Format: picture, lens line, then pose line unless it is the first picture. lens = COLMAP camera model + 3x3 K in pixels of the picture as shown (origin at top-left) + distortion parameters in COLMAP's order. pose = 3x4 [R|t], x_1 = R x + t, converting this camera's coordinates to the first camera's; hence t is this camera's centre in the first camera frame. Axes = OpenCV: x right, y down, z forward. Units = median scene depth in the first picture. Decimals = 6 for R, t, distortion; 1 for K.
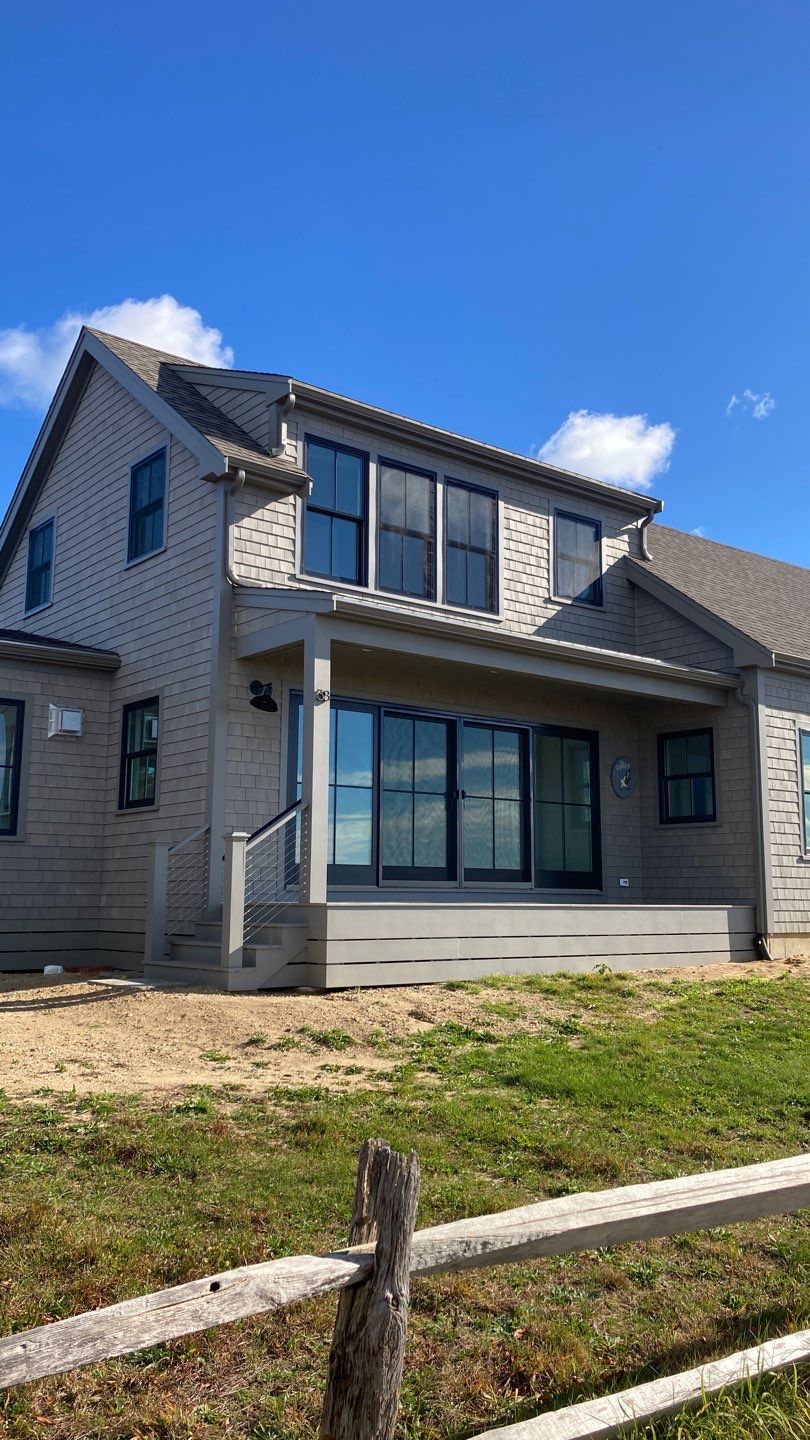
lens RADIAL K [[1166.5, 0, 386.8], [0, 1166.5, 721.2], [0, 0, 1]] dist [0.093318, -0.214491]
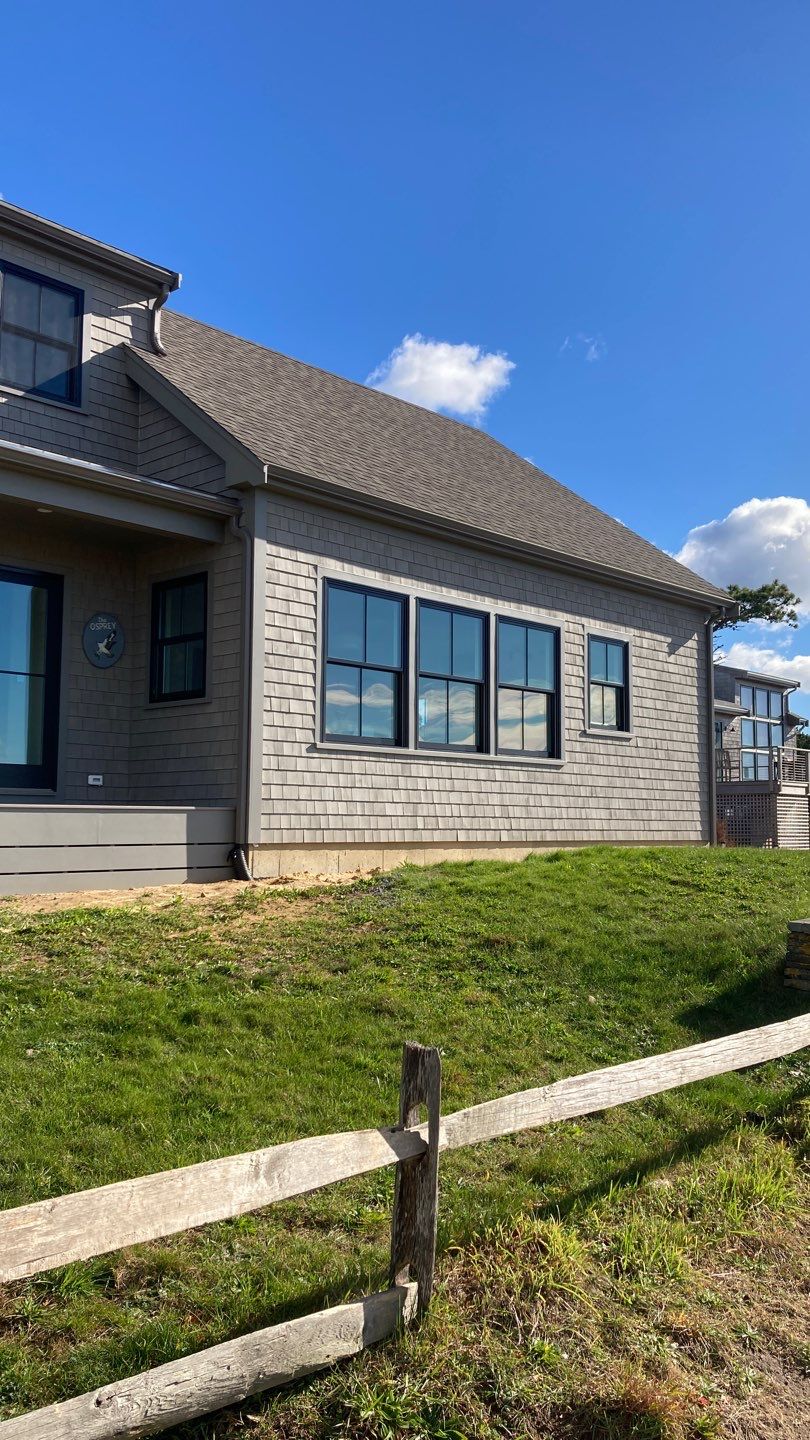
lens RADIAL K [[1178.7, 0, 405.0], [0, 1178.7, 720.0], [0, 0, 1]] dist [0.072794, -0.223666]
pose [[0.985411, 0.010119, 0.169888, 0.274985], [-0.020784, 0.997914, 0.061116, 0.050812], [-0.168915, -0.063755, 0.983566, 0.236615]]
